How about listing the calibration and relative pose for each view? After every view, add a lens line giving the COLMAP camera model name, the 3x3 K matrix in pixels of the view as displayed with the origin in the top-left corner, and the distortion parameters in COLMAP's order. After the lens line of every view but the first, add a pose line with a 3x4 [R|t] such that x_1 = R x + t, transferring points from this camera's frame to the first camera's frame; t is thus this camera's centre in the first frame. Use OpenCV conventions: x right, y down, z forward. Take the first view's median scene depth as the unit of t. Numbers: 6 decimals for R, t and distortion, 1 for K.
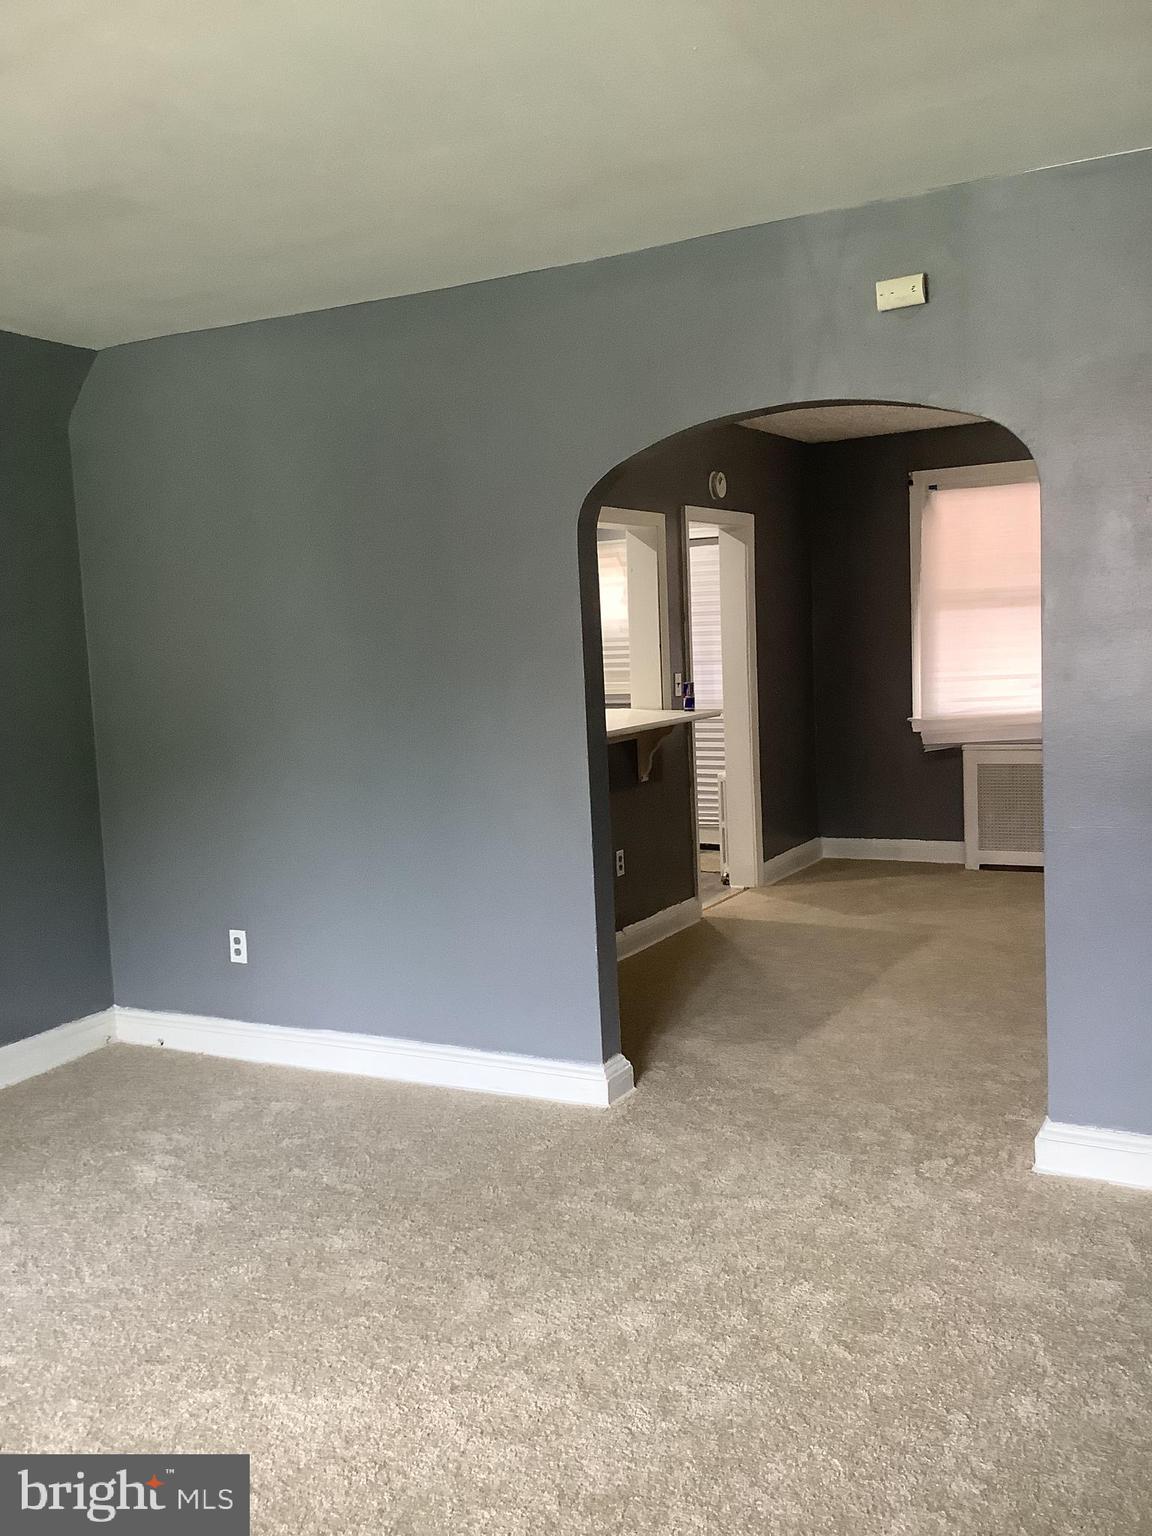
lens RADIAL K [[1388.8, 0, 576.0], [0, 1388.8, 768.0], [0, 0, 1]] dist [0.001555, 0.000549]
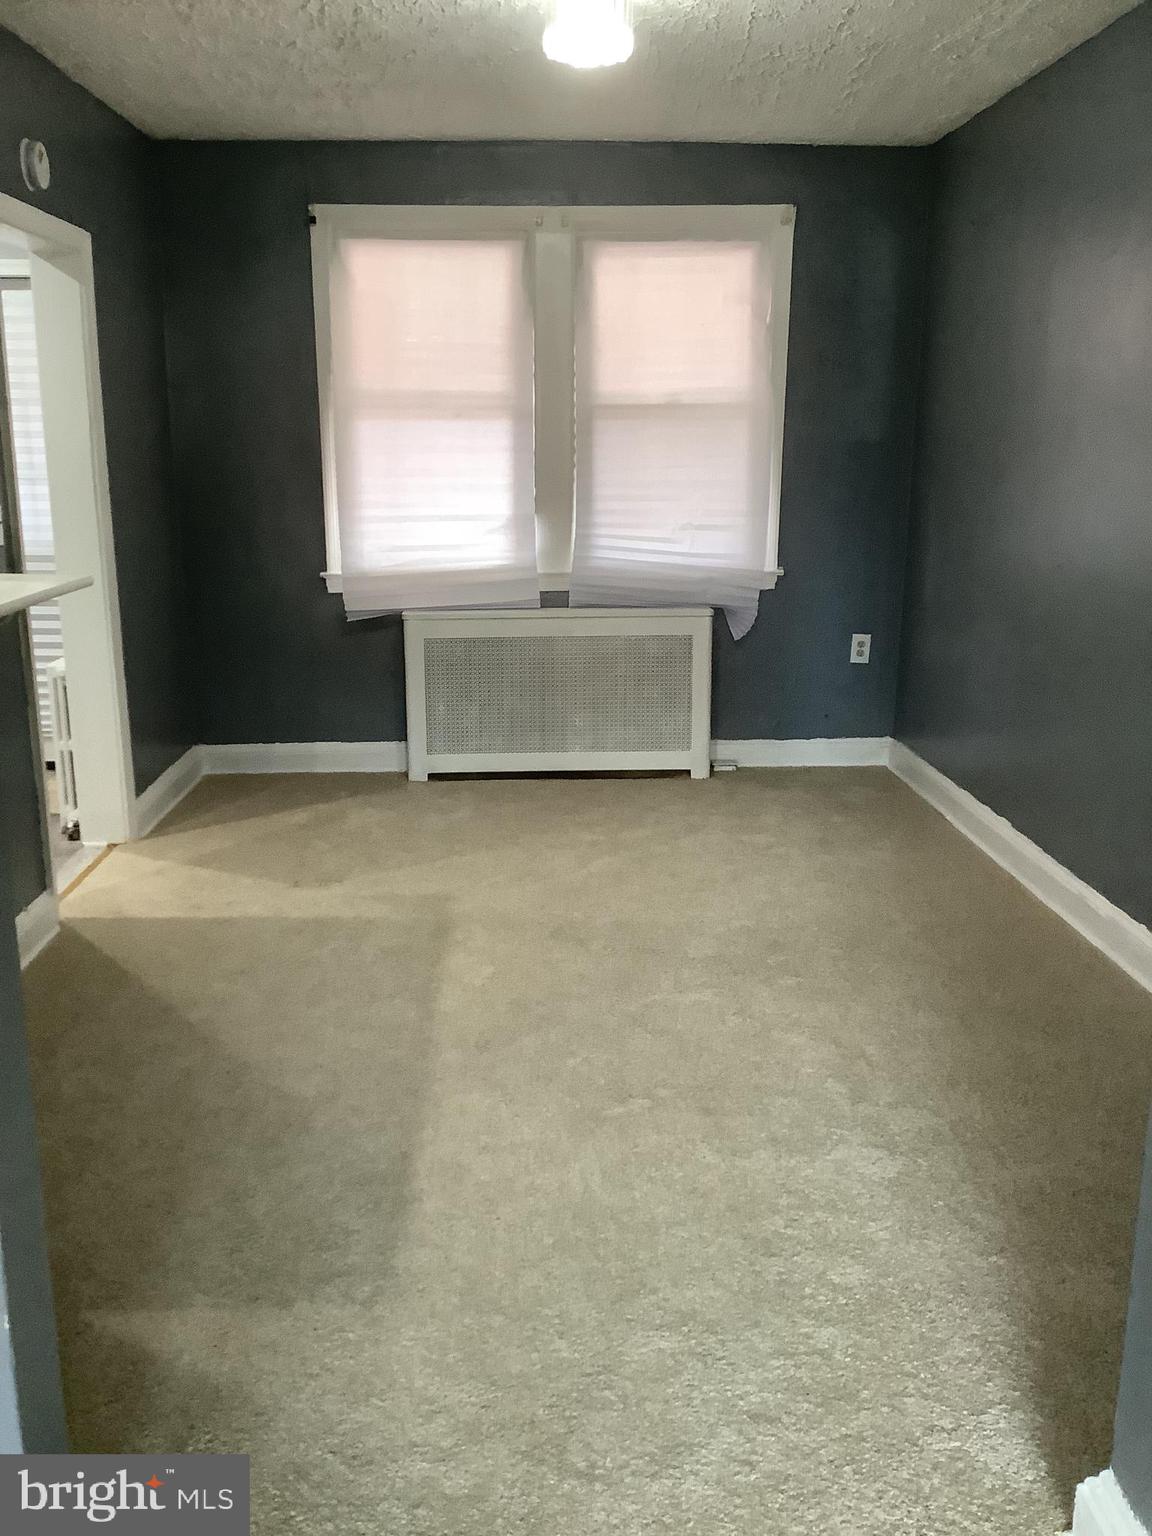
lens RADIAL K [[1351.4, 0, 576.0], [0, 1351.4, 768.0], [0, 0, 1]] dist [0.149232, -0.243115]
pose [[0.852778, -0.076029, 0.516711, -0.018013], [0.007547, 0.991038, 0.133365, -0.029879], [-0.522220, -0.109831, 0.845709, 0.343912]]
